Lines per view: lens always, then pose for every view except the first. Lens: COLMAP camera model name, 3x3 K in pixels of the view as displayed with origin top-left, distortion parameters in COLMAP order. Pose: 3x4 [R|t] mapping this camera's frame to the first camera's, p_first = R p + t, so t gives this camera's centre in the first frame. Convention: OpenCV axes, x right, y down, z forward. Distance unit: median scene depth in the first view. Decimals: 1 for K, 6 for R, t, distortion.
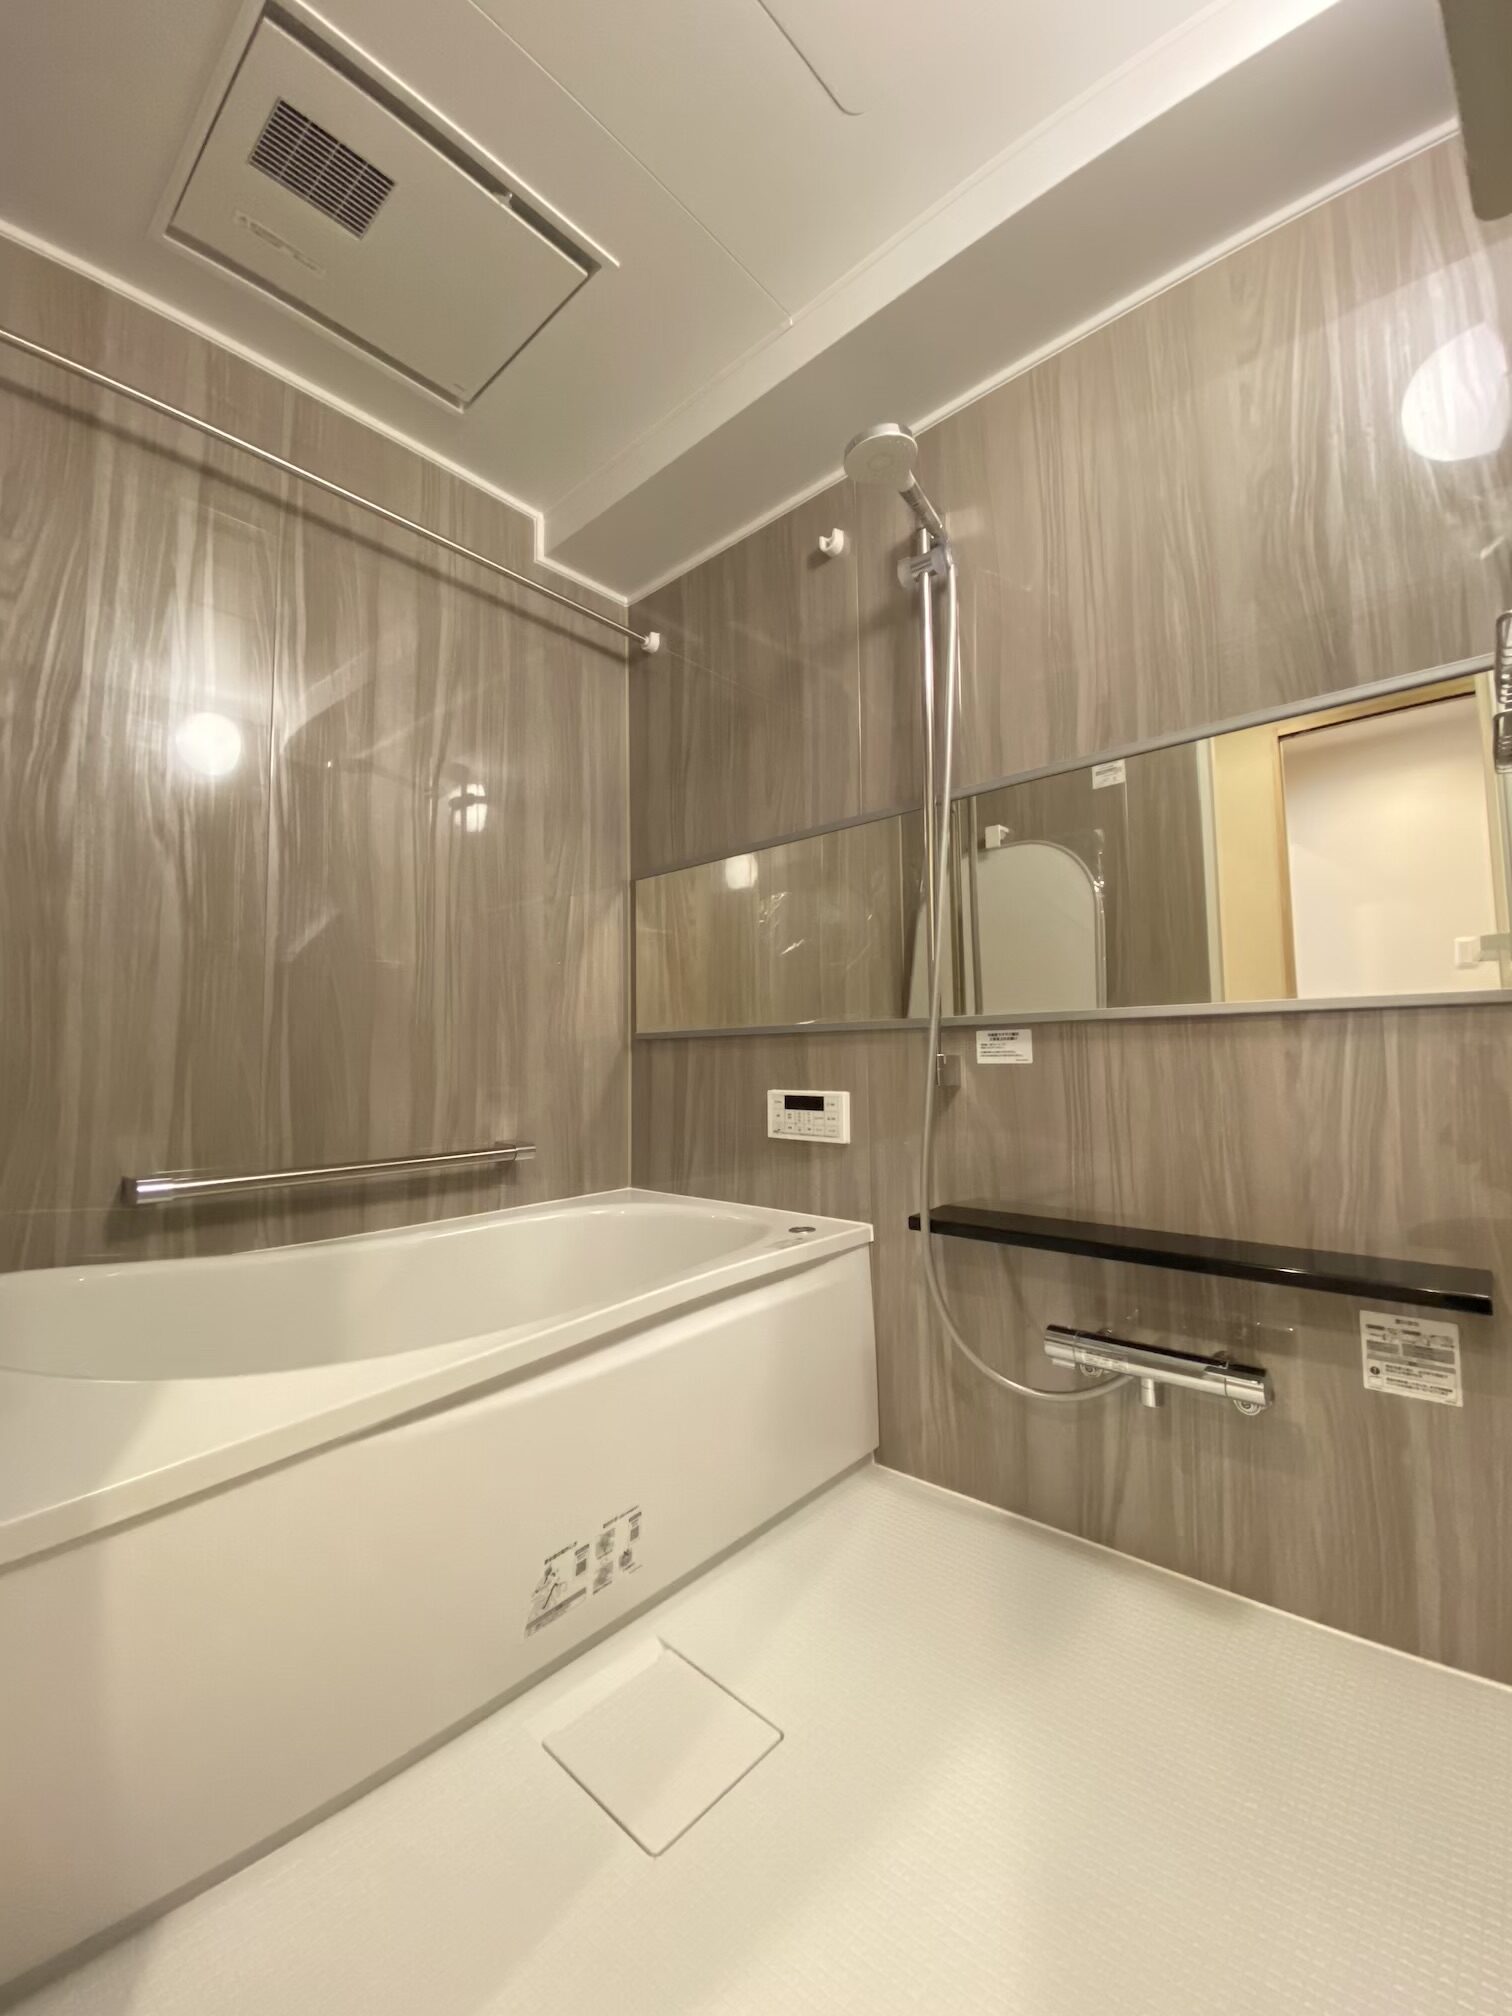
lens RADIAL K [[823.4, 0, 755.3], [0, 823.4, 1005.6], [0, 0, 1]] dist [-0.013107, -0.001246]
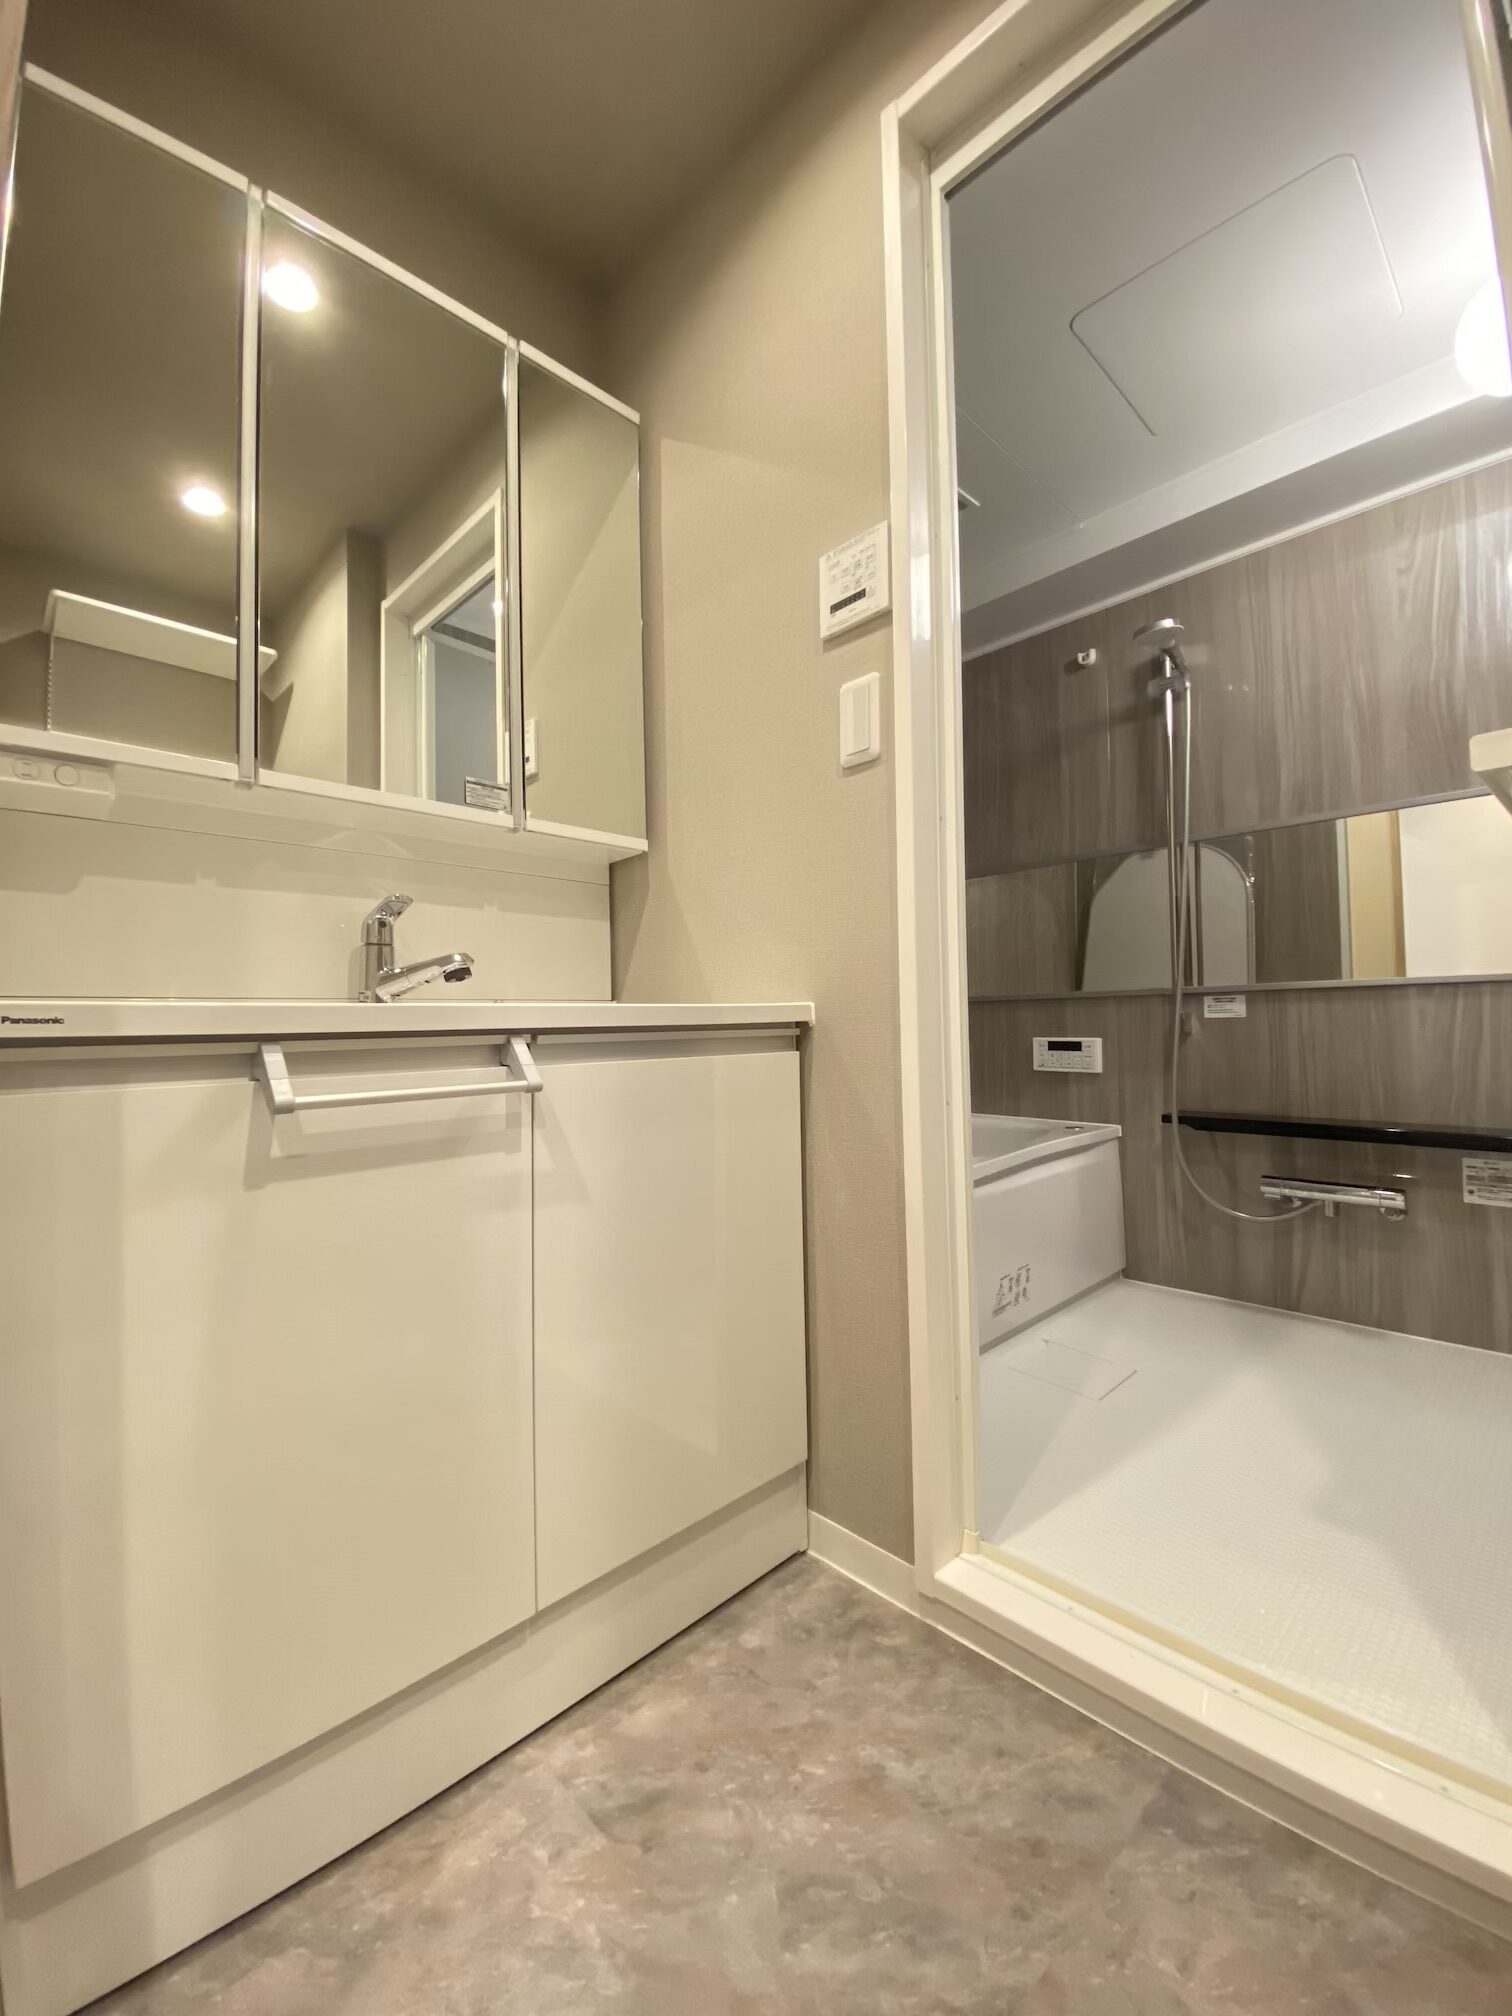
lens RADIAL K [[823.4, 0, 755.0], [0, 823.4, 1009.0], [0, 0, 1]] dist [-0.013107, -0.001246]
pose [[0.996678, -0.002802, -0.081401, -0.454247], [0.006175, 0.999131, 0.041210, -0.014557], [0.081215, -0.041576, 0.995829, -0.614576]]
